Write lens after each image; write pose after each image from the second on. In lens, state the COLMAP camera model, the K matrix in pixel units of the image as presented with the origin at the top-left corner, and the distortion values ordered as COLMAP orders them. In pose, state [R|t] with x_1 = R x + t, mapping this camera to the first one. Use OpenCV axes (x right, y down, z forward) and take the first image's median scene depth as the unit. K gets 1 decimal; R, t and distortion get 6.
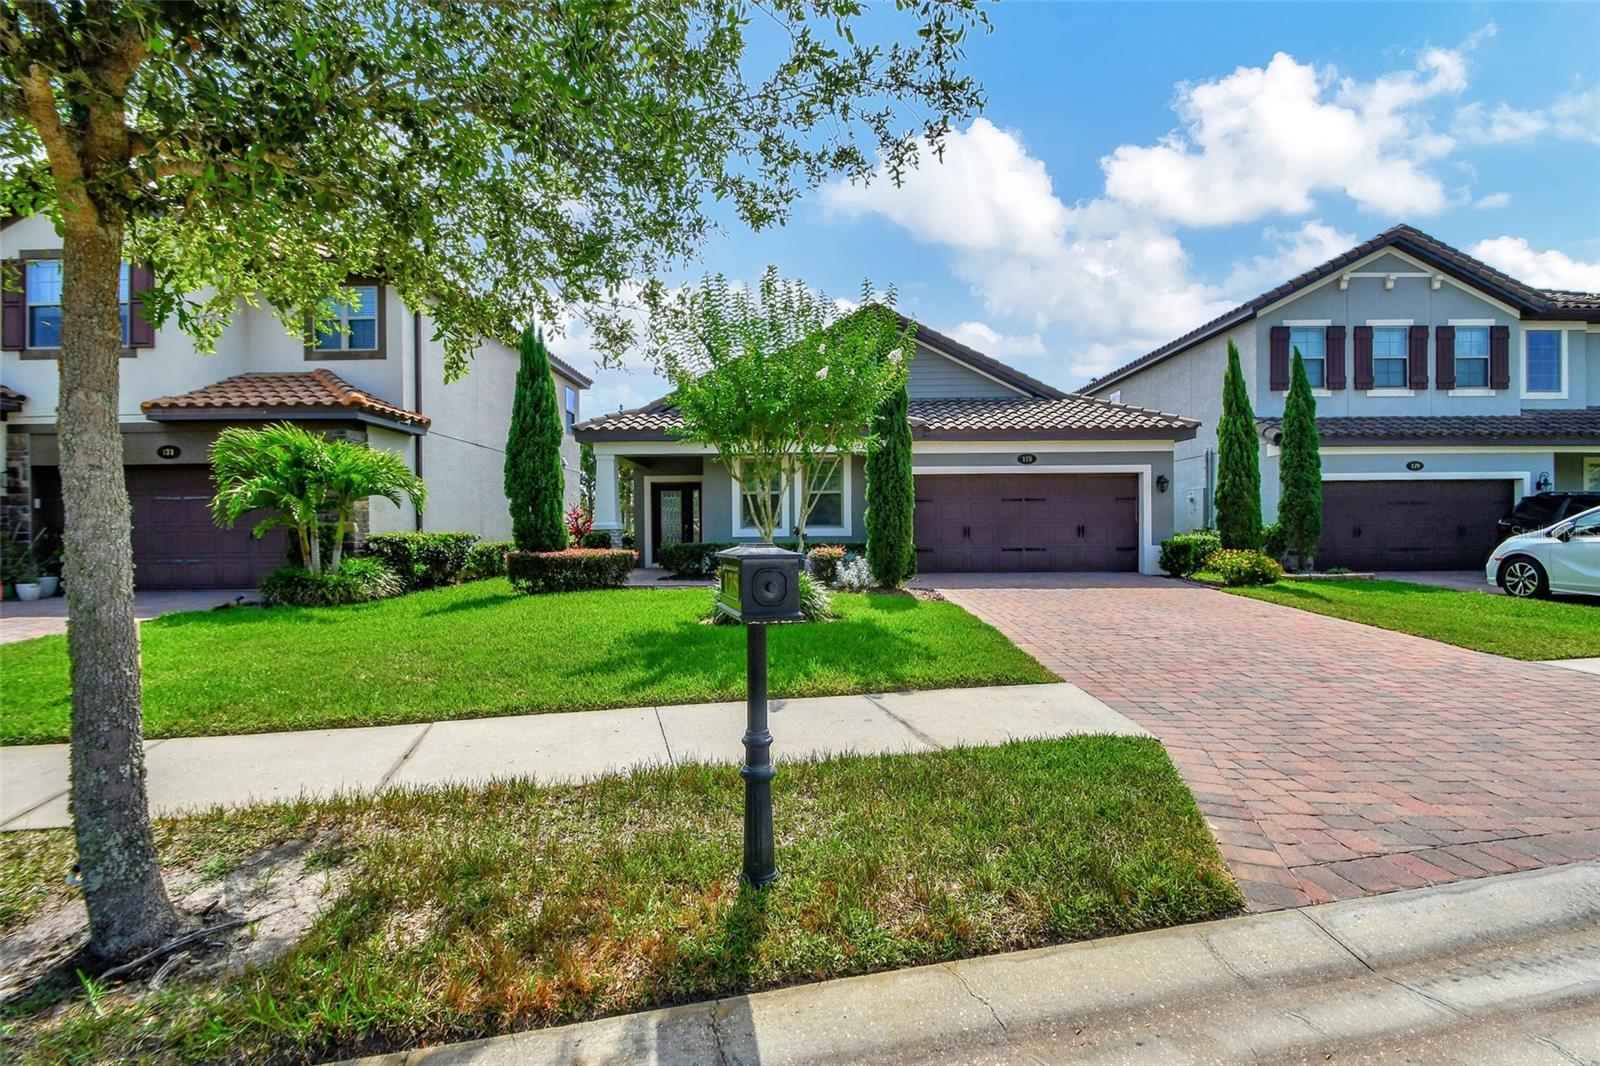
lens RADIAL K [[753.3, 0, 794.3], [0, 753.3, 529.7], [0, 0, 1]] dist [-0.004980, -0.007421]
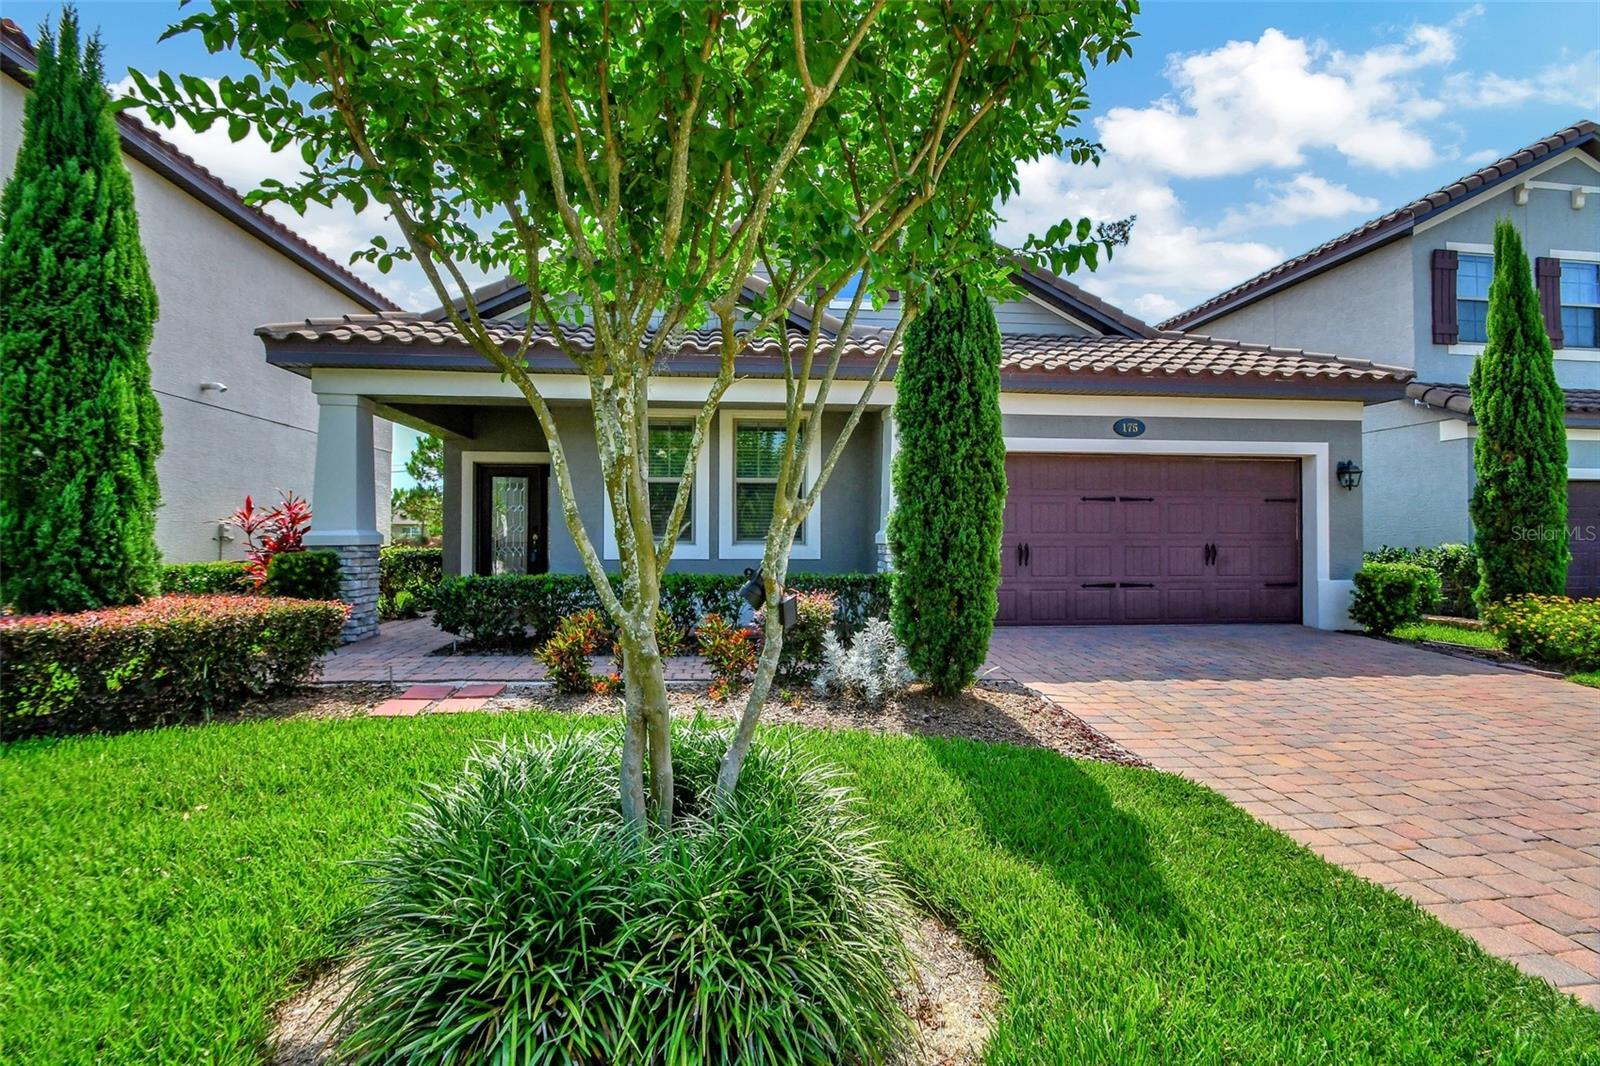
lens RADIAL K [[753.3, 0, 798.8], [0, 753.3, 518.0], [0, 0, 1]] dist [-0.004980, -0.007421]
pose [[0.993167, 0.013237, 0.115949, -0.006394], [-0.010781, 0.999705, -0.021784, -0.009976], [-0.116204, 0.020385, 0.993016, 0.462015]]
